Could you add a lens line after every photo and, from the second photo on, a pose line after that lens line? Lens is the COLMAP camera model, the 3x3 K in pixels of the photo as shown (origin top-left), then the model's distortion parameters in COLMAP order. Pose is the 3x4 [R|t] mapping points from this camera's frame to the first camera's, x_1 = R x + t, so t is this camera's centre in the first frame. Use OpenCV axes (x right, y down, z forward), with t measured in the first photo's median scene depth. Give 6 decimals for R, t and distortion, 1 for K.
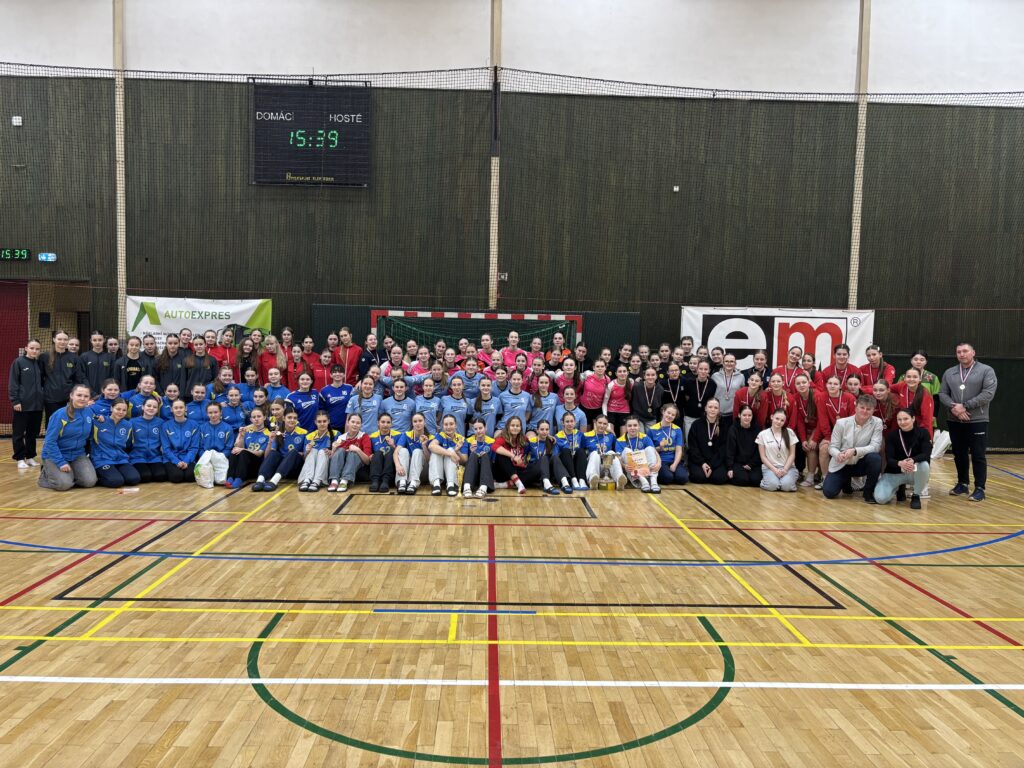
lens RADIAL K [[774.2, 0, 512.0], [0, 774.2, 384.0], [0, 0, 1]] dist [0.010474, -0.002925]
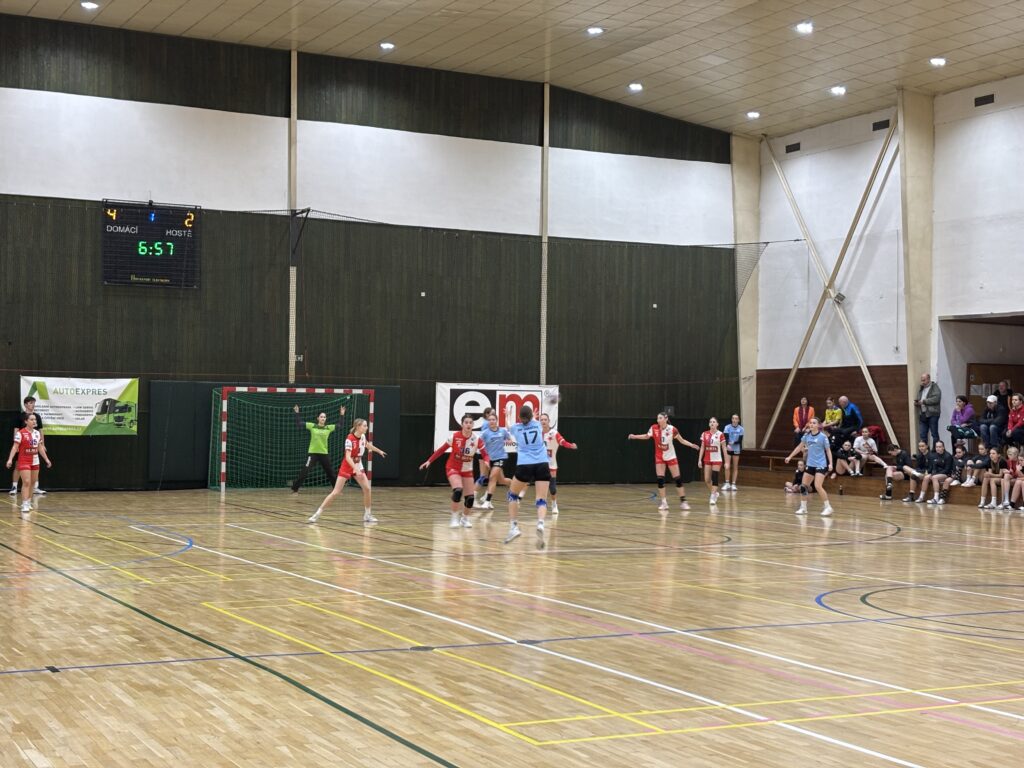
lens RADIAL K [[1553.6, 0, 512.0], [0, 1553.6, 384.0], [0, 0, 1]] dist [0.157259, -0.104507]
pose [[0.901288, -0.003152, 0.433209, -0.827013], [0.029038, 0.998164, -0.053151, 0.051139], [-0.432246, 0.060484, 0.899725, -1.497642]]
